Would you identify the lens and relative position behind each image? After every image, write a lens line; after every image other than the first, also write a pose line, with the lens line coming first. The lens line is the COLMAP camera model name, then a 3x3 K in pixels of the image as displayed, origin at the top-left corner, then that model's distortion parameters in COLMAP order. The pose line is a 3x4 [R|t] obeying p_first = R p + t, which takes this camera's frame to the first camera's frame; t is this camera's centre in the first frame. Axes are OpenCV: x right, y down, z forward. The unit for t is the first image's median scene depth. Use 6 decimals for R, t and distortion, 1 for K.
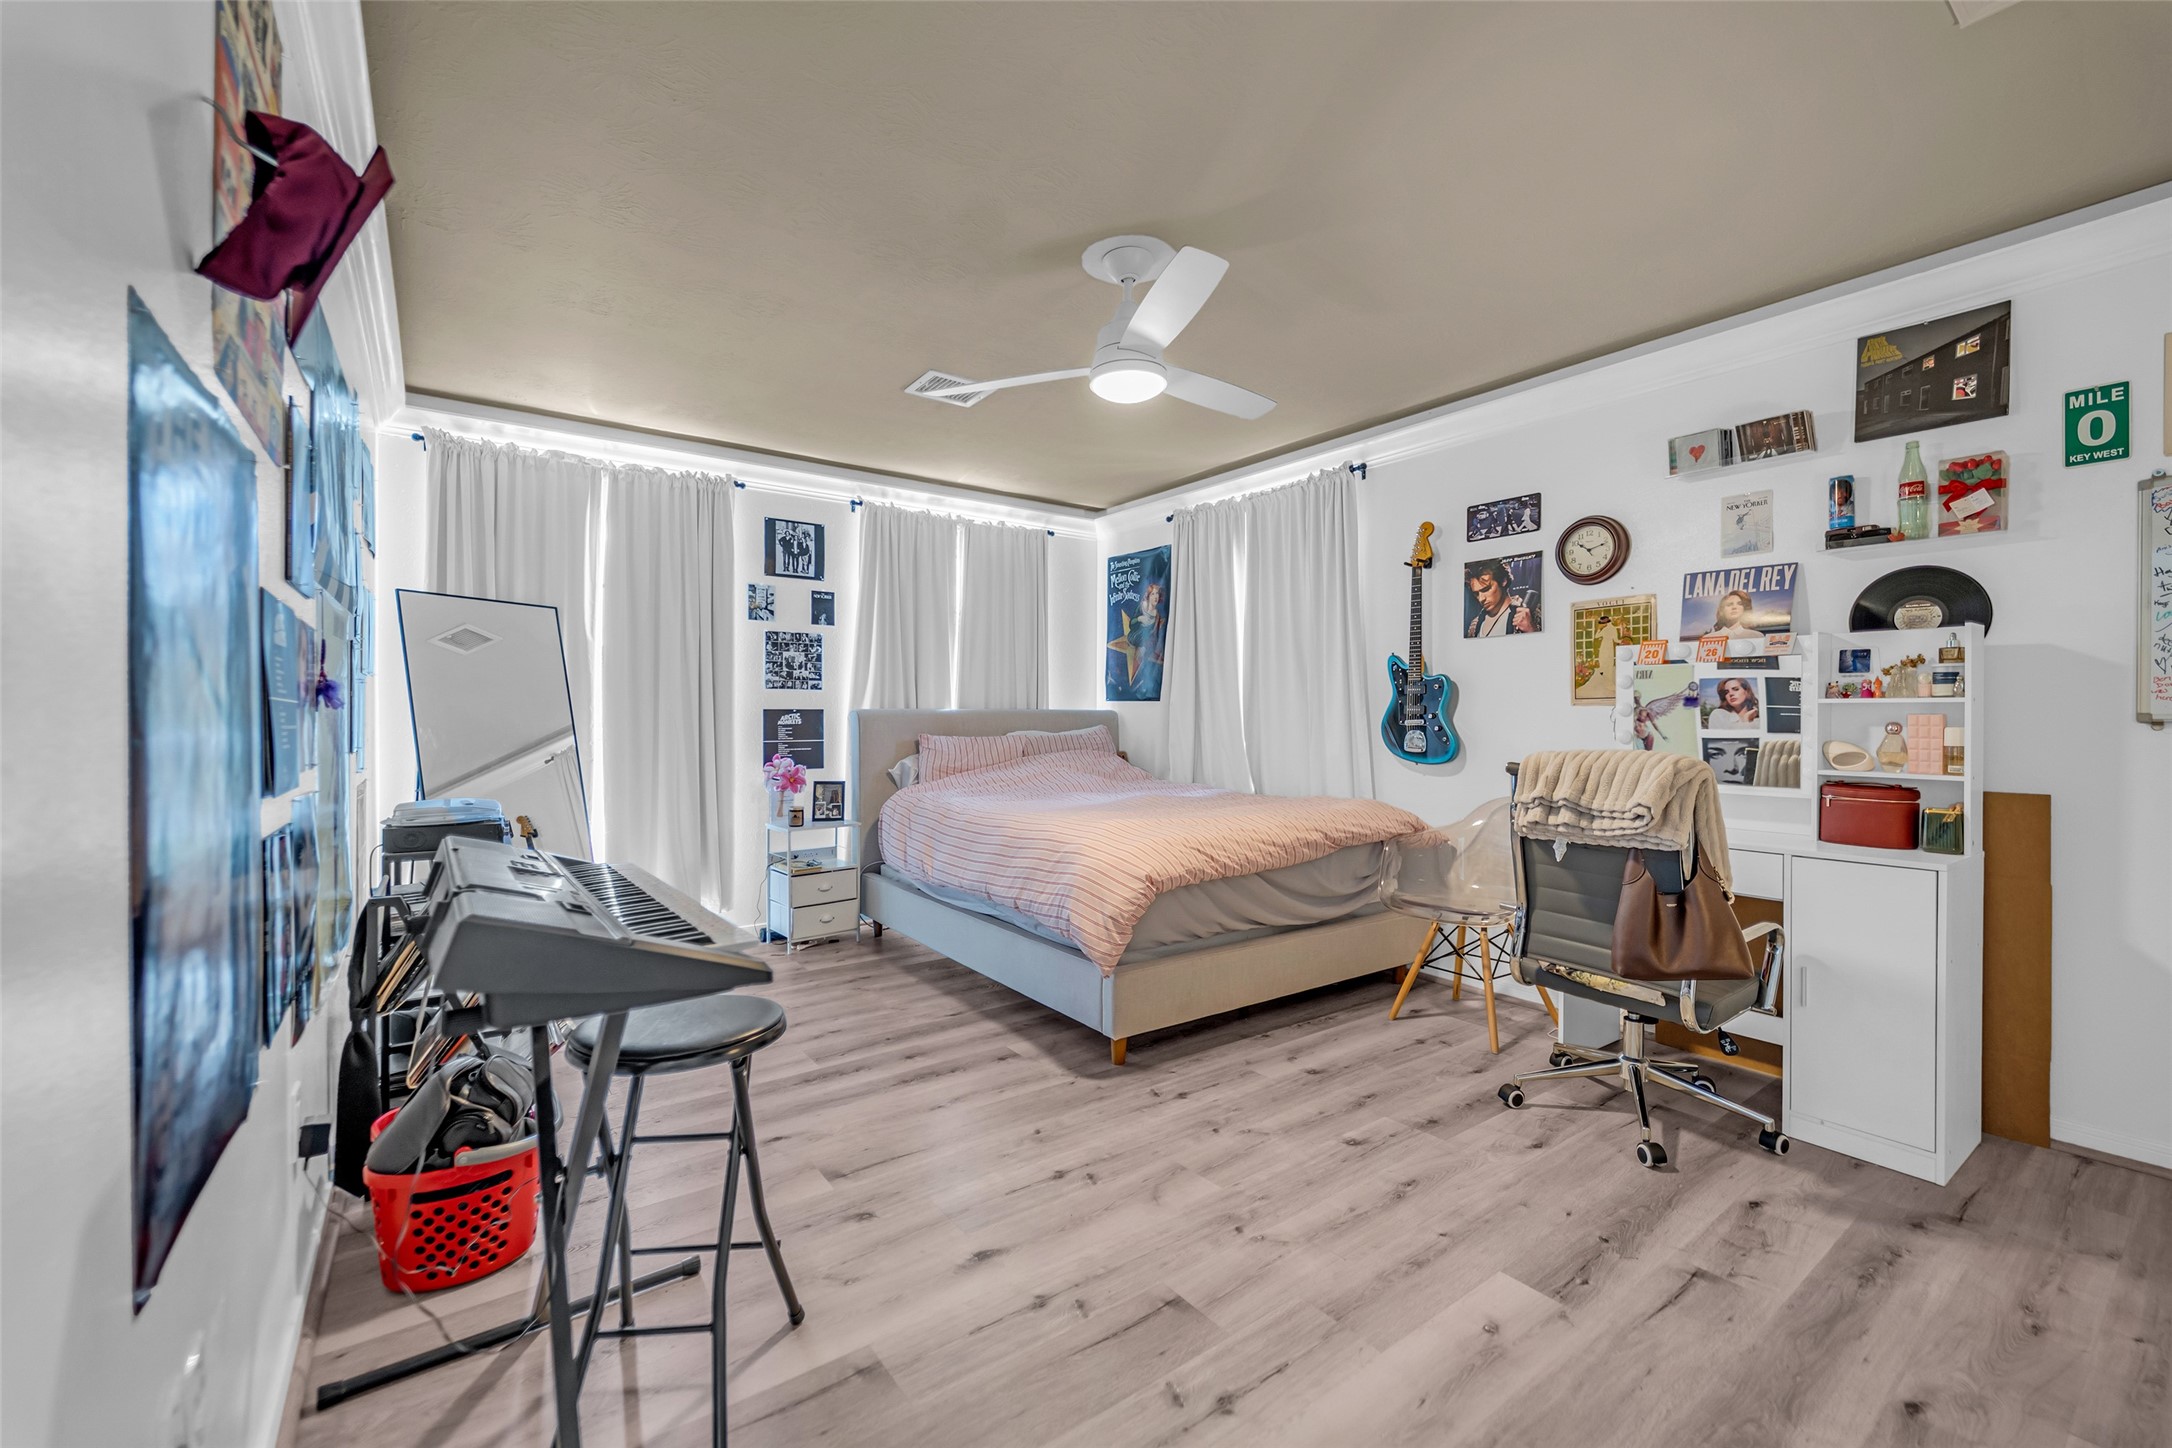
lens RADIAL K [[873.7, 0, 1047.0], [0, 873.7, 720.7], [0, 0, 1]] dist [0.002442, 0.000047]
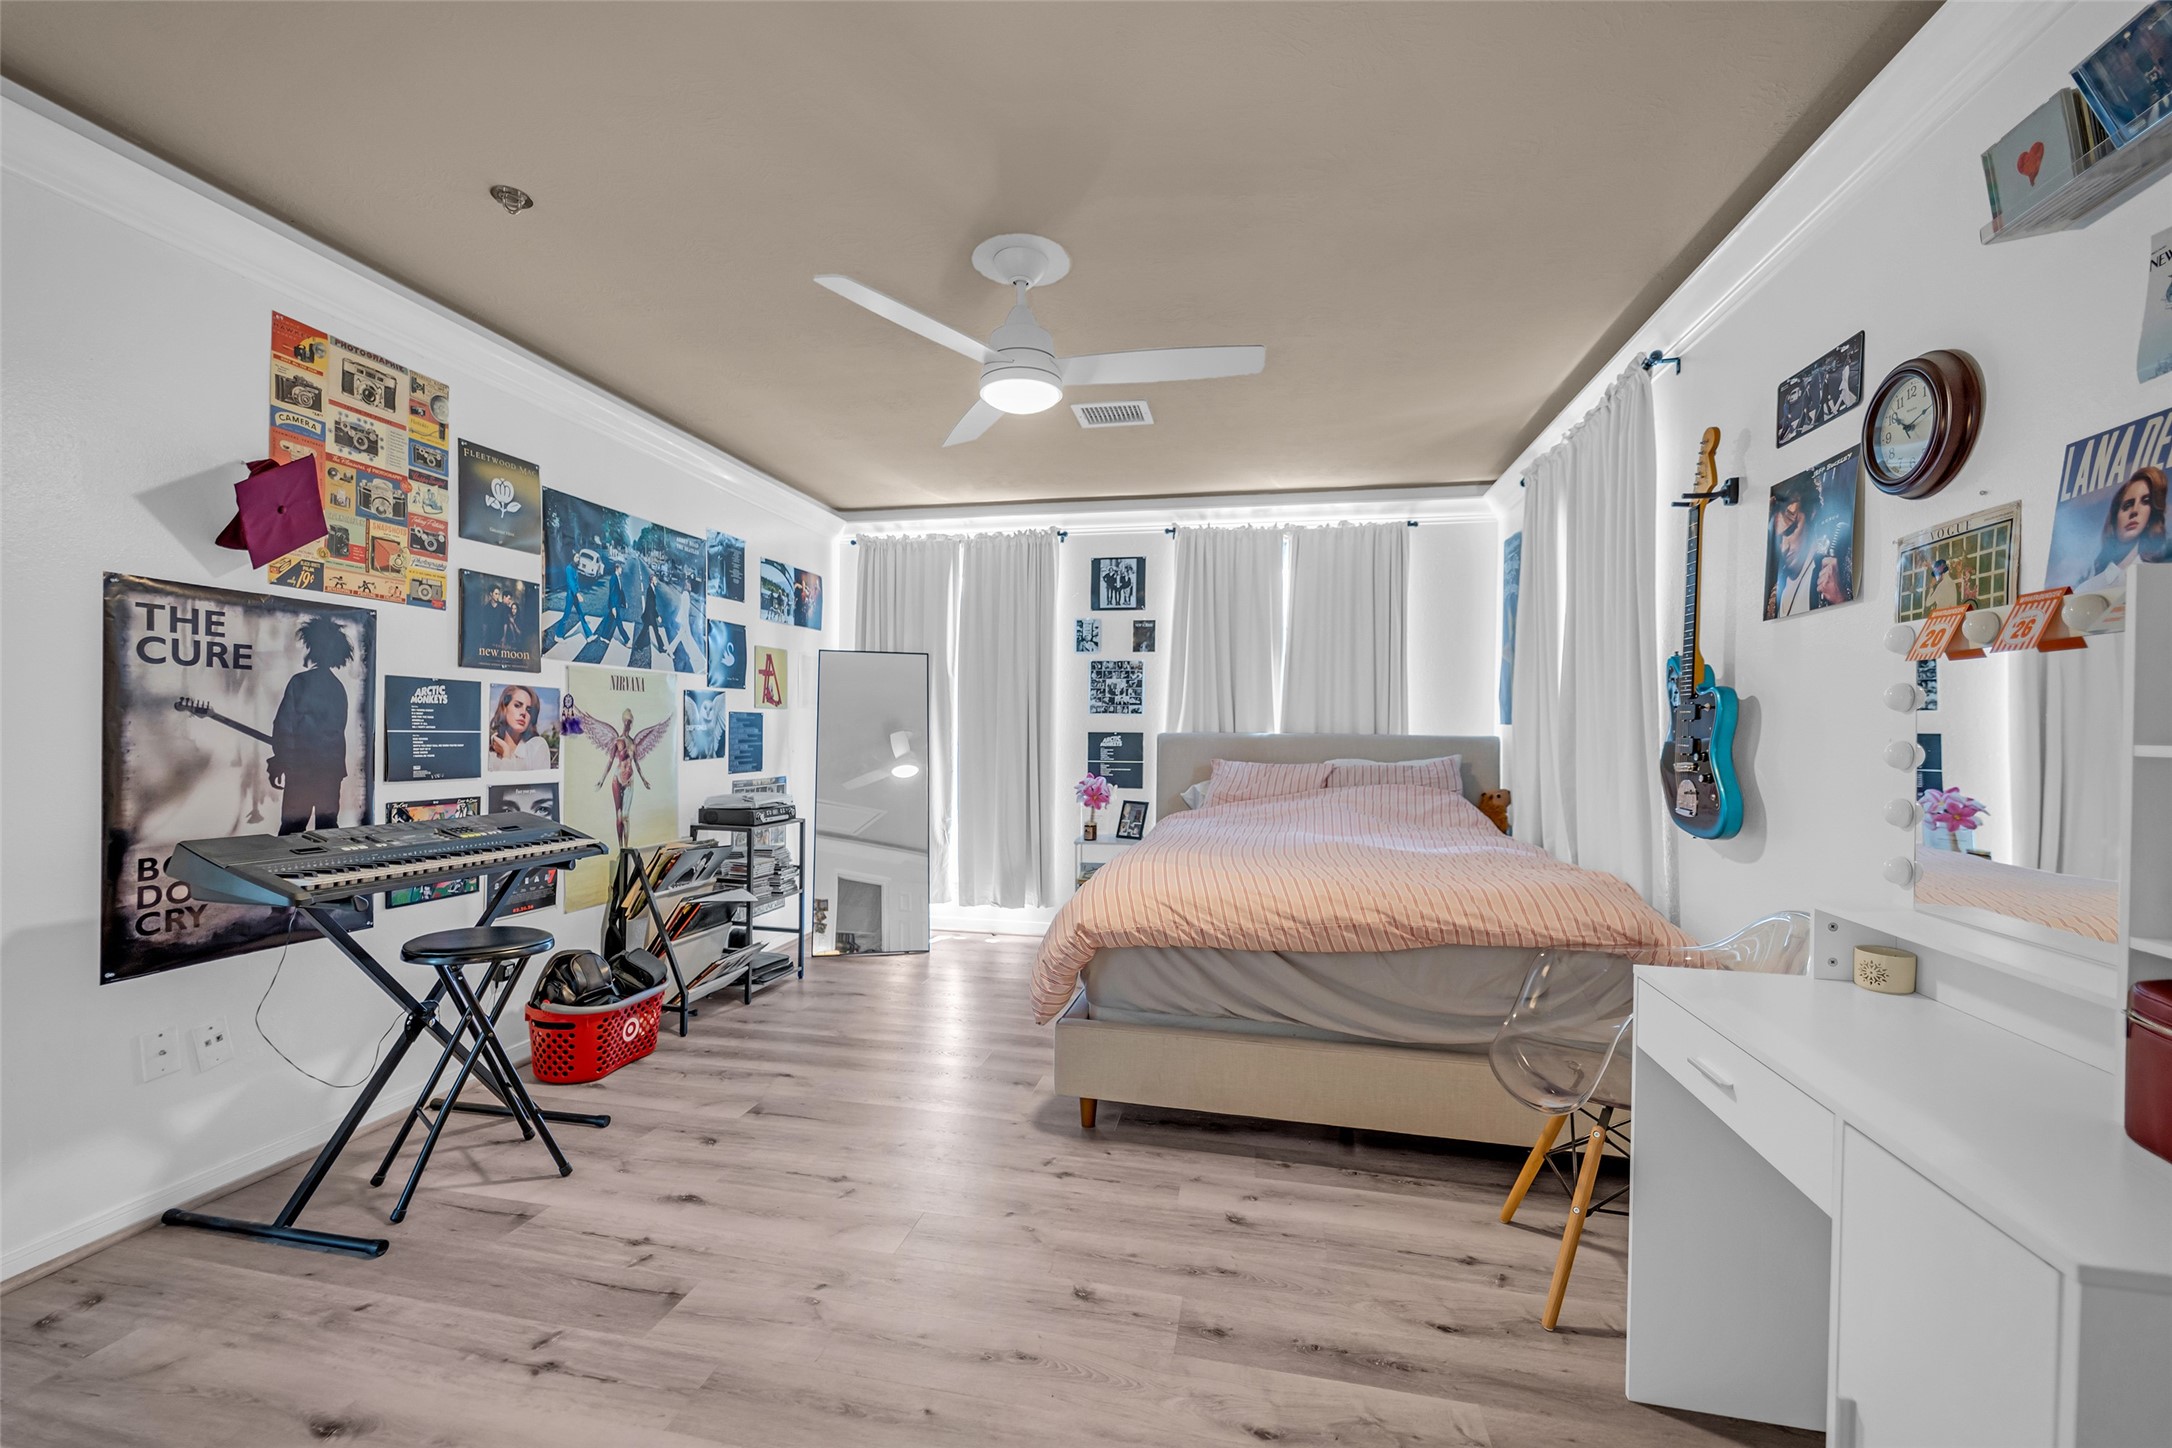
lens RADIAL K [[873.7, 0, 1081.7], [0, 873.7, 733.9], [0, 0, 1]] dist [0.002442, 0.000047]
pose [[0.681058, 0.011868, -0.732134, 0.535329], [-0.013722, 0.999900, 0.003443, -0.015624], [0.732101, 0.007702, 0.681152, 0.265154]]
